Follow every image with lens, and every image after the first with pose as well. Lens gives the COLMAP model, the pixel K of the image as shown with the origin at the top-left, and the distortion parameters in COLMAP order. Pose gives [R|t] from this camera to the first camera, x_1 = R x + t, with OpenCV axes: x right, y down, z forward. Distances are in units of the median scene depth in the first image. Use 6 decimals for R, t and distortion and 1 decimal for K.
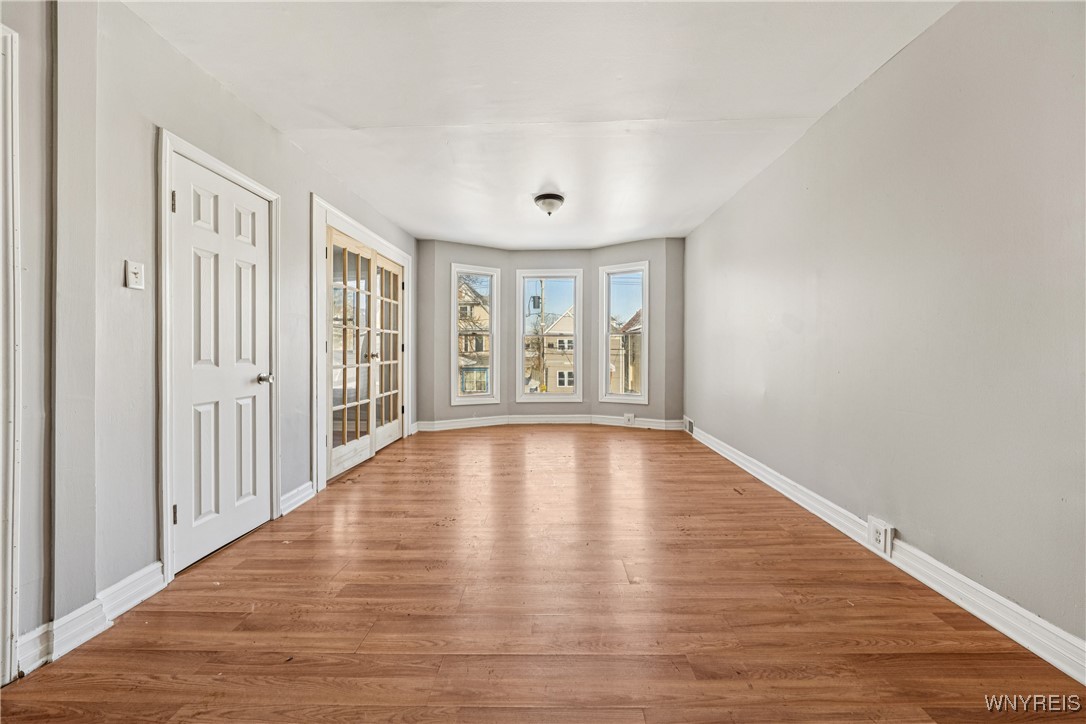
lens RADIAL K [[371.6, 0, 546.7], [0, 371.6, 350.7], [0, 0, 1]] dist [-0.009063, 0.002121]
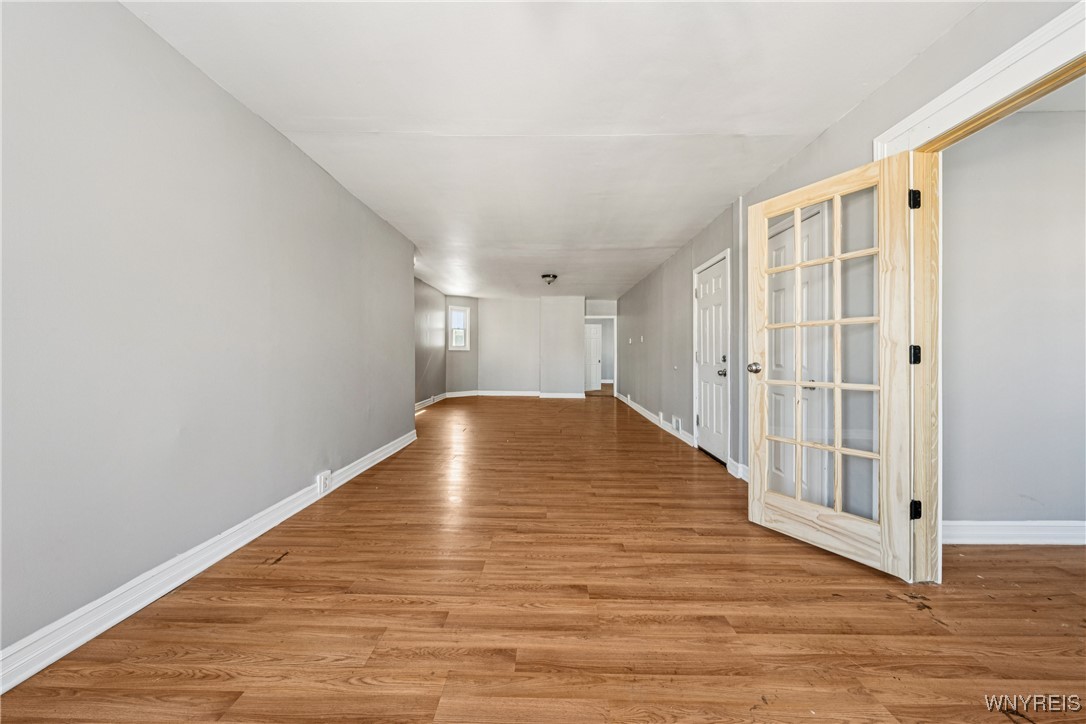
lens RADIAL K [[371.6, 0, 546.7], [0, 371.6, 350.7], [0, 0, 1]] dist [-0.009063, 0.002121]
pose [[-0.999982, 0.001658, -0.005765, 0.005551], [0.001687, 0.999986, -0.004953, -0.012033], [0.005757, -0.004962, -0.999971, 1.359358]]
